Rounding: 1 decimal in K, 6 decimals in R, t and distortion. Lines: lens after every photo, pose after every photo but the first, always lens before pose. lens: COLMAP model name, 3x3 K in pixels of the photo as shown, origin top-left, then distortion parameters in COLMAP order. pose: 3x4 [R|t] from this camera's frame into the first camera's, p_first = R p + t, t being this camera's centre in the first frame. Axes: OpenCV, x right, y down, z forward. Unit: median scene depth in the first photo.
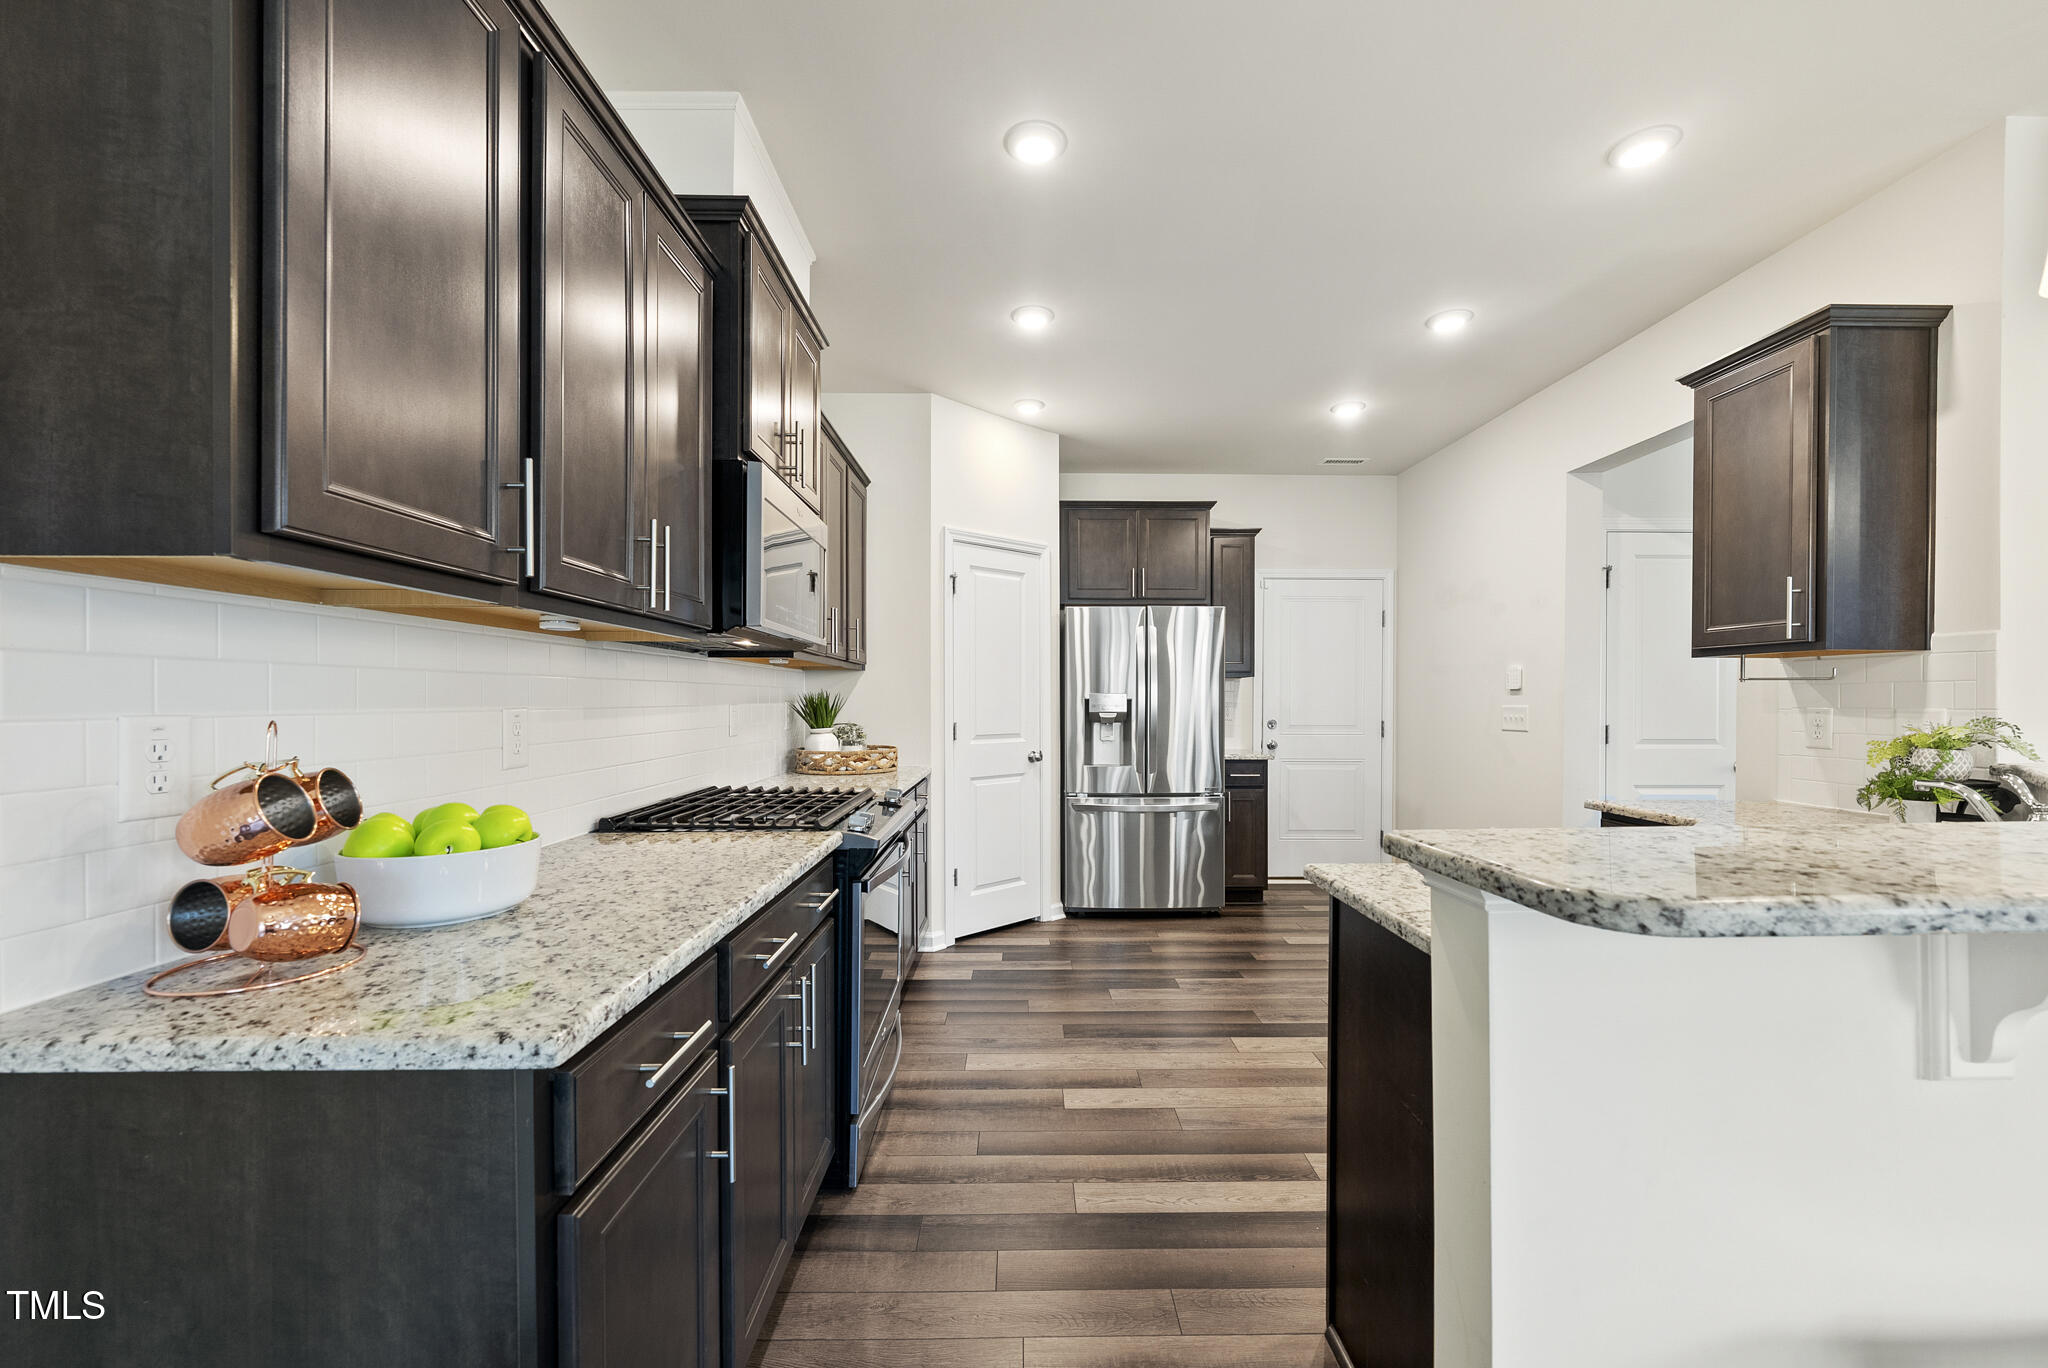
lens RADIAL K [[817.1, 0, 1030.8], [0, 817.1, 697.2], [0, 0, 1]] dist [-0.001427, -0.000314]
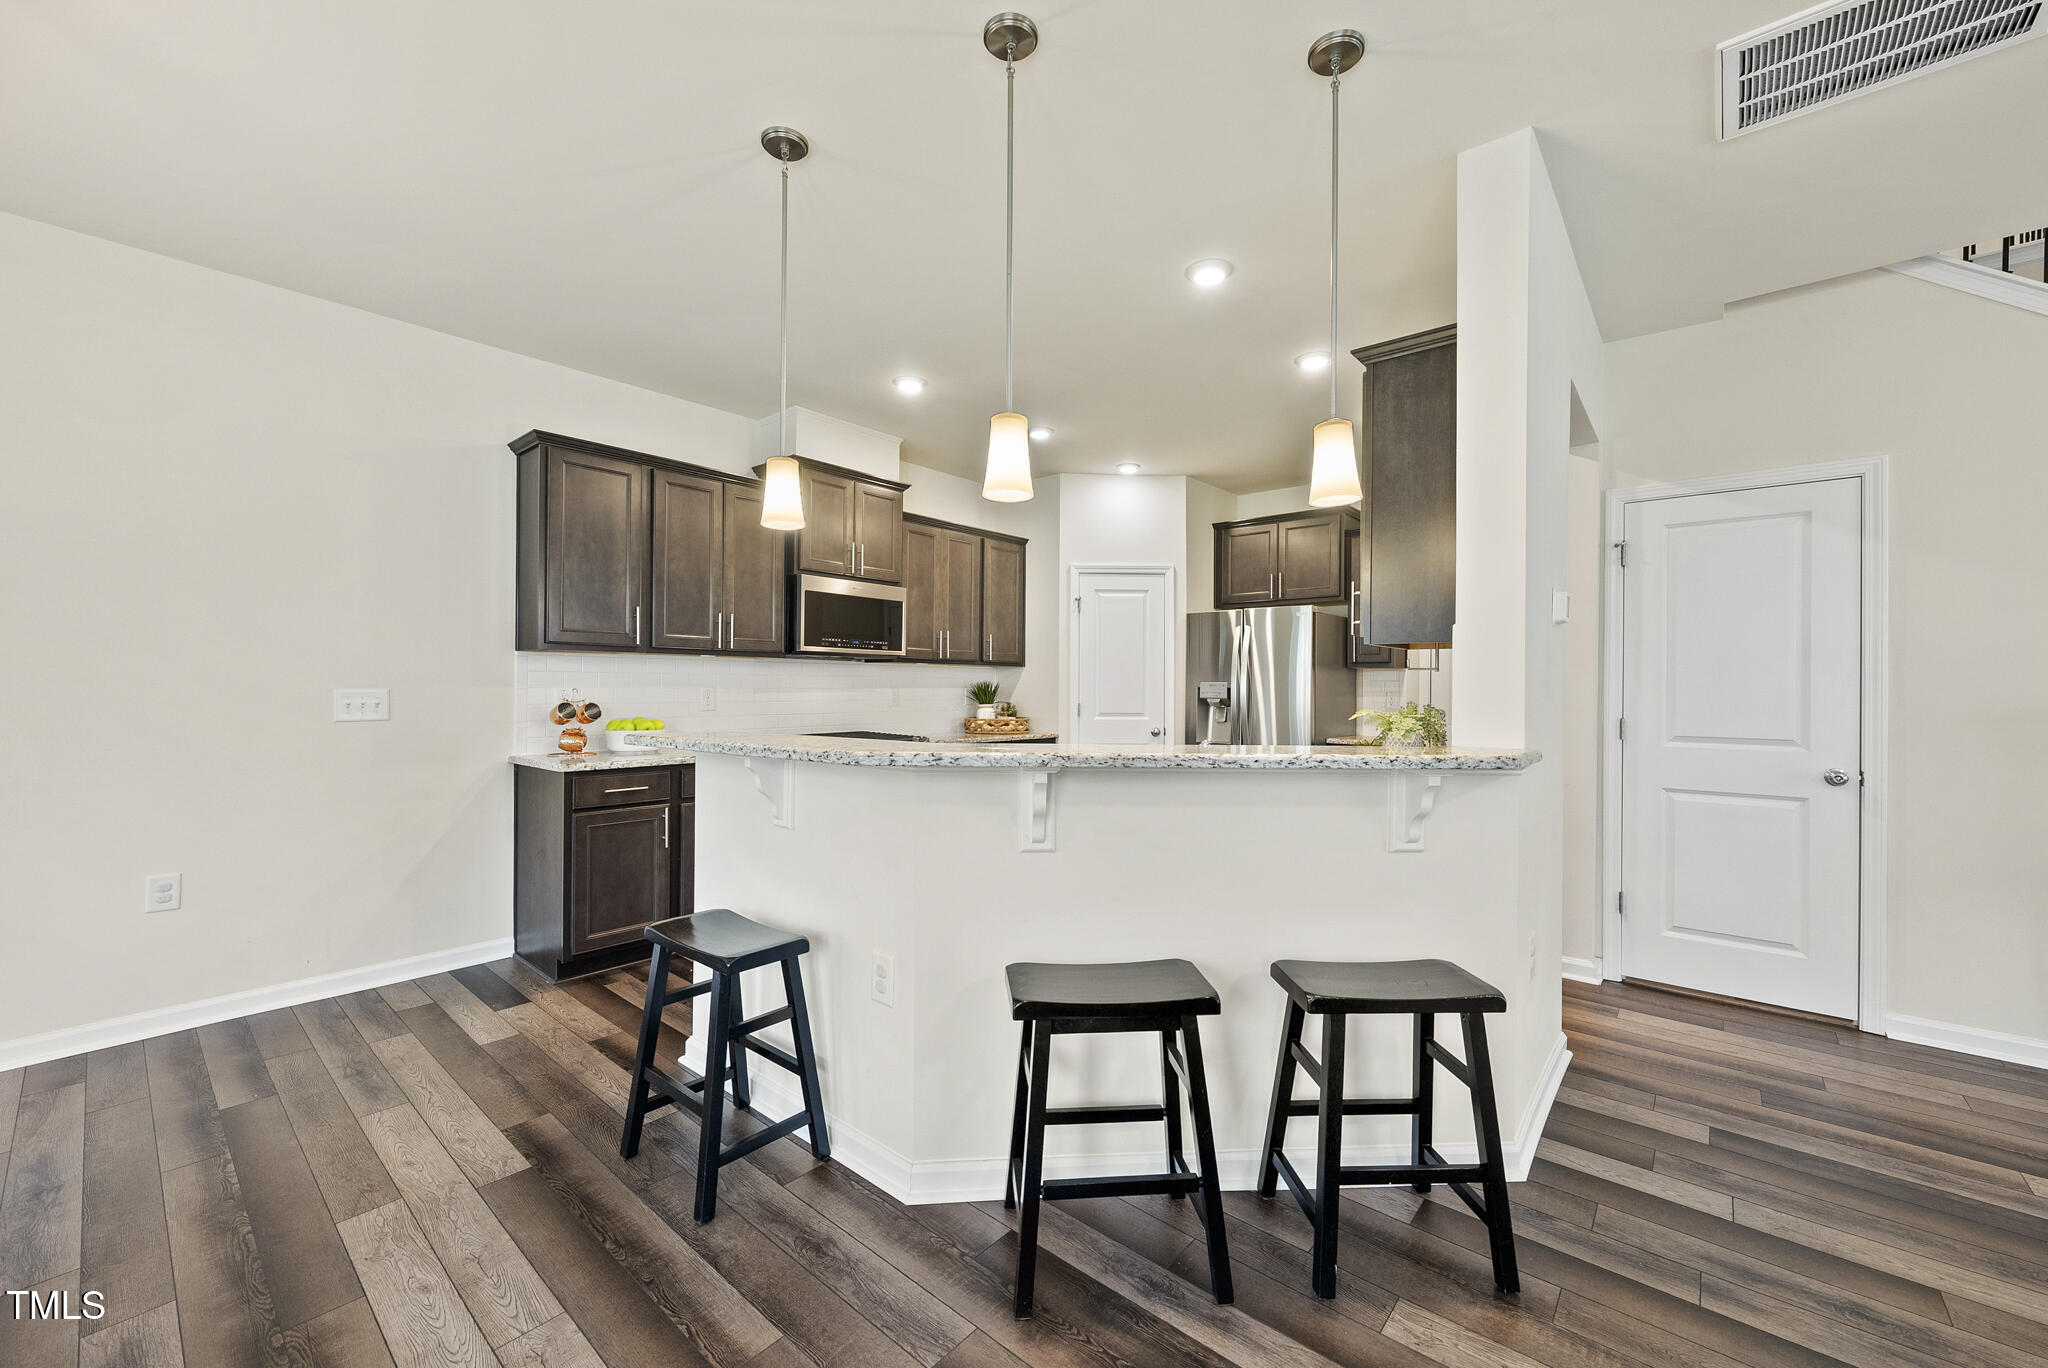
lens RADIAL K [[817.1, 0, 1035.3], [0, 817.1, 683.0], [0, 0, 1]] dist [-0.001427, -0.000314]
pose [[0.753958, -0.000443, -0.656922, 0.810969], [-0.004956, 0.999967, -0.006362, 0.005751], [0.656903, 0.008052, 0.753932, -0.109388]]
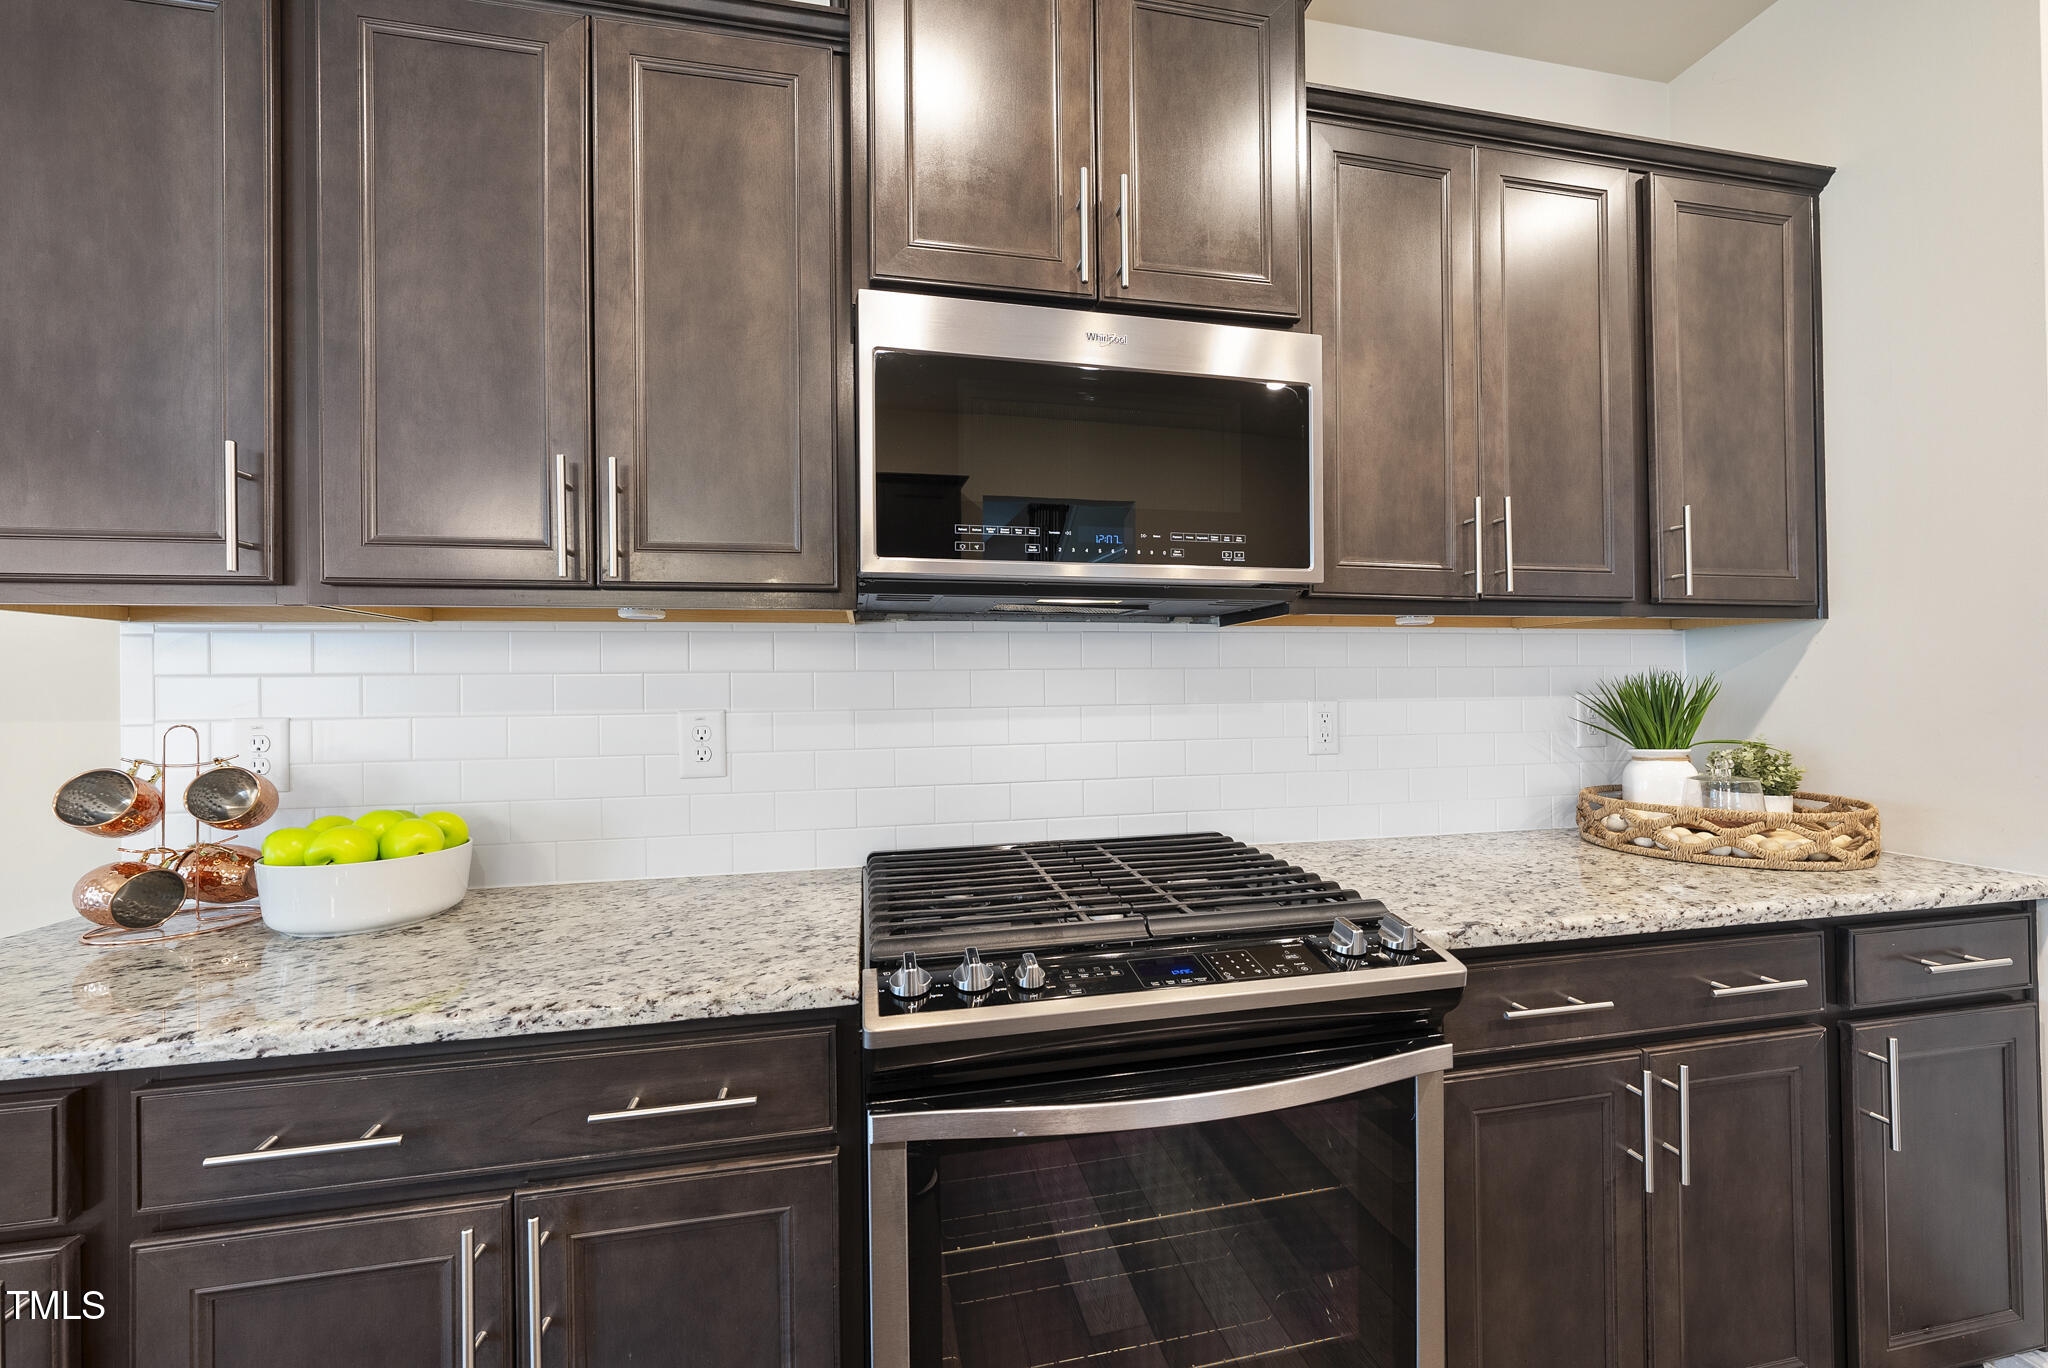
lens RADIAL K [[817.1, 0, 1024.4], [0, 817.1, 676.5], [0, 0, 1]] dist [-0.001427, -0.000314]
pose [[0.194161, -0.009888, -0.980920, 0.136541], [0.010311, 0.999915, -0.008039, -0.004071], [0.980915, -0.008554, 0.194247, 0.524371]]
